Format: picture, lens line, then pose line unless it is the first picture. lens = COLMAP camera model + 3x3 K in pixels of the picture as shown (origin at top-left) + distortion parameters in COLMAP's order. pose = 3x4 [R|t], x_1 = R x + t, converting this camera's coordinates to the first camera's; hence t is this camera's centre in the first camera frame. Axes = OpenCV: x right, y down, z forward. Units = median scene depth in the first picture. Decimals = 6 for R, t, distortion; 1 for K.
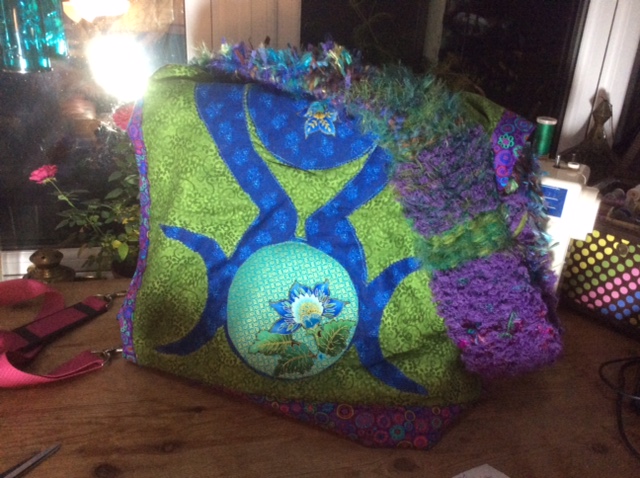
lens RADIAL K [[591.7, 0, 322.1], [0, 591.7, 238.1], [0, 0, 1]] dist [-0.052014, 0.000000]
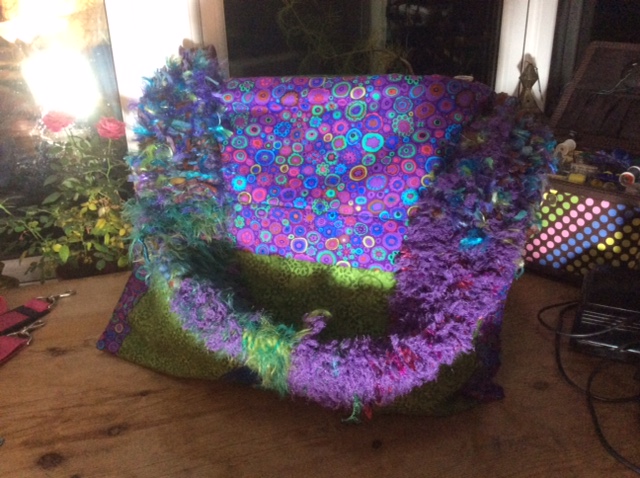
lens RADIAL K [[591.7, 0, 324.3], [0, 591.7, 242.8], [0, 0, 1]] dist [-0.052014, 0.000000]
pose [[0.993581, -0.099016, 0.054705, 0.049587], [0.099045, 0.995081, 0.002186, 0.051210], [-0.054652, 0.003247, 0.998500, -0.009541]]
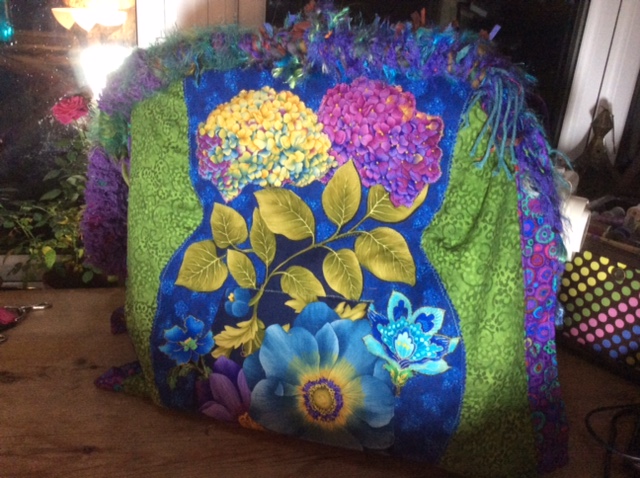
lens RADIAL K [[591.7, 0, 323.2], [0, 591.7, 235.2], [0, 0, 1]] dist [-0.052014, 0.000000]
pose [[0.999328, 0.033321, -0.015261, 0.093589], [-0.033958, 0.998474, -0.043561, 0.012853], [0.013787, 0.044050, 0.998934, 0.139959]]
